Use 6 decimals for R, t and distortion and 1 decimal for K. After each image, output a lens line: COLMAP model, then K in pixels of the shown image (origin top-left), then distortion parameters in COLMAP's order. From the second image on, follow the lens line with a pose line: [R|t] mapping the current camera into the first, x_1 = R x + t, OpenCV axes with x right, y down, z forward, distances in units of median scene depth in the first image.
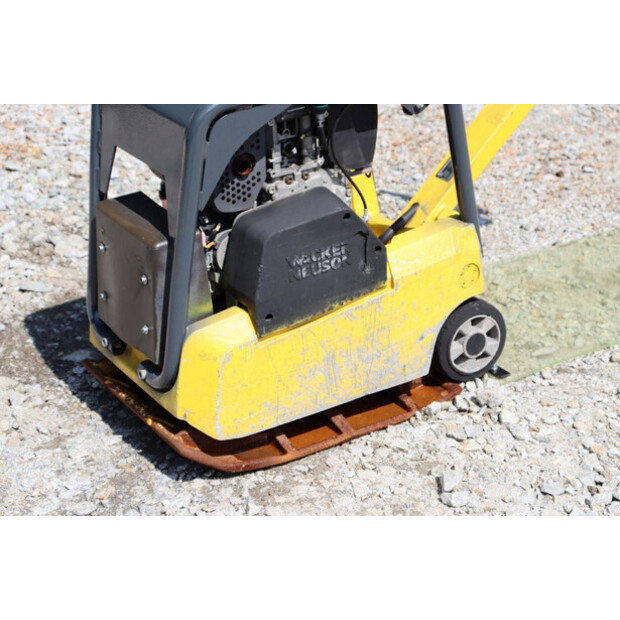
lens RADIAL K [[1423.3, 0, 310.0], [0, 1423.3, 310.0], [0, 0, 1]] dist [0.376713, 0.840488]
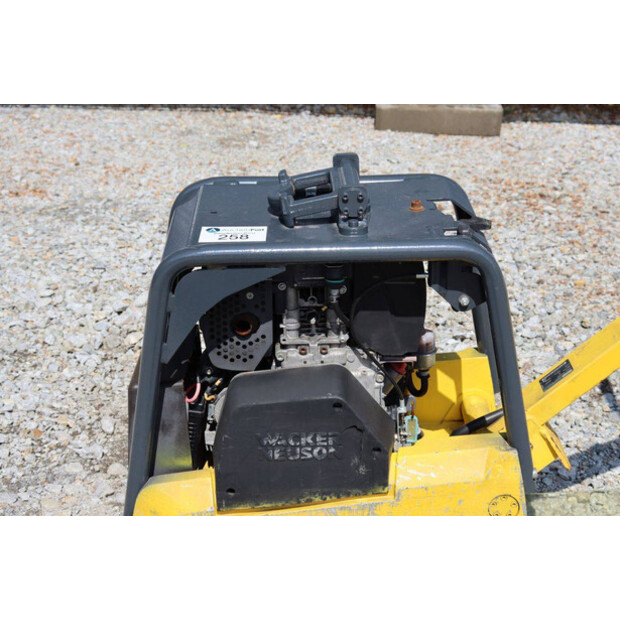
lens RADIAL K [[1204.7, 0, 310.0], [0, 1204.7, 310.0], [0, 0, 1]] dist [0.249092, 0.253407]
pose [[0.856923, 0.219251, -0.466489, 0.331212], [-0.236811, 0.971318, 0.021508, -0.128877], [0.457825, 0.092039, 0.884265, 0.305903]]
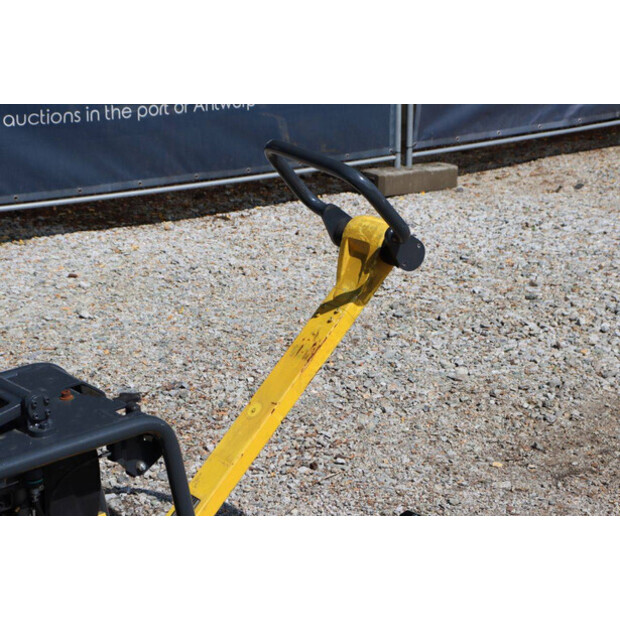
lens RADIAL K [[1423.3, 0, 310.0], [0, 1423.3, 310.0], [0, 0, 1]] dist [0.376713, 0.840488]
pose [[0.991767, -0.019360, 0.126587, 0.066423], [0.034504, 0.992347, -0.118560, -0.126147], [-0.123323, 0.121951, 0.984845, -0.017031]]
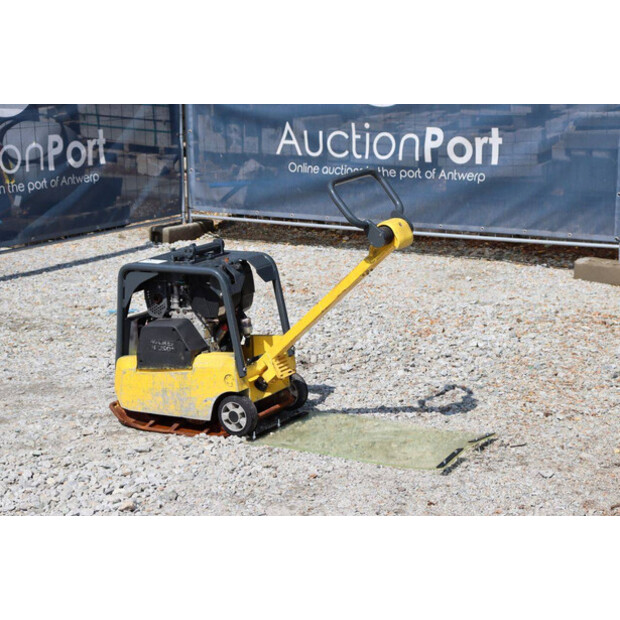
lens RADIAL K [[1326.5, 0, 310.0], [0, 1326.5, 310.0], [0, 0, 1]] dist [0.320661, 0.188732]
pose [[0.464791, 0.208979, -0.860405, 1.859307], [-0.354217, 0.934485, 0.035624, -0.236566], [0.811480, 0.288212, 0.508364, 0.078628]]
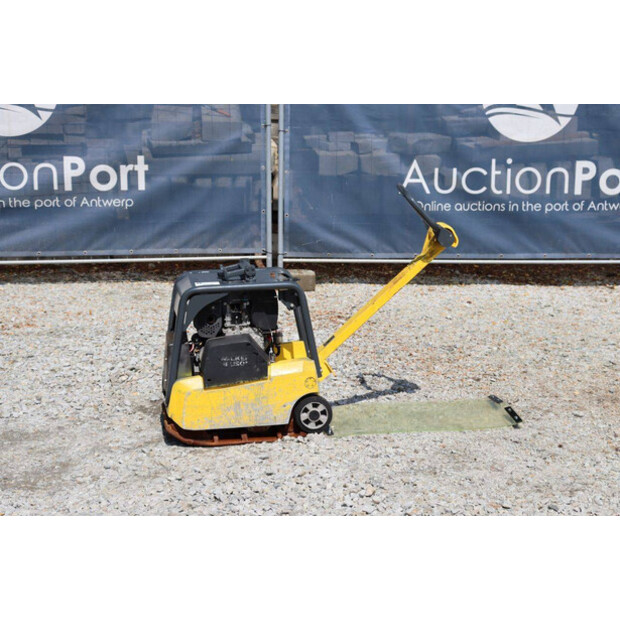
lens RADIAL K [[1389.4, 0, 310.0], [0, 1389.4, 310.0], [0, 0, 1]] dist [0.348420, 0.714258]
pose [[0.920207, 0.101565, -0.378026, 0.960320], [-0.181406, 0.966433, -0.181931, 0.274277], [0.346859, 0.235990, 0.907743, -1.068571]]
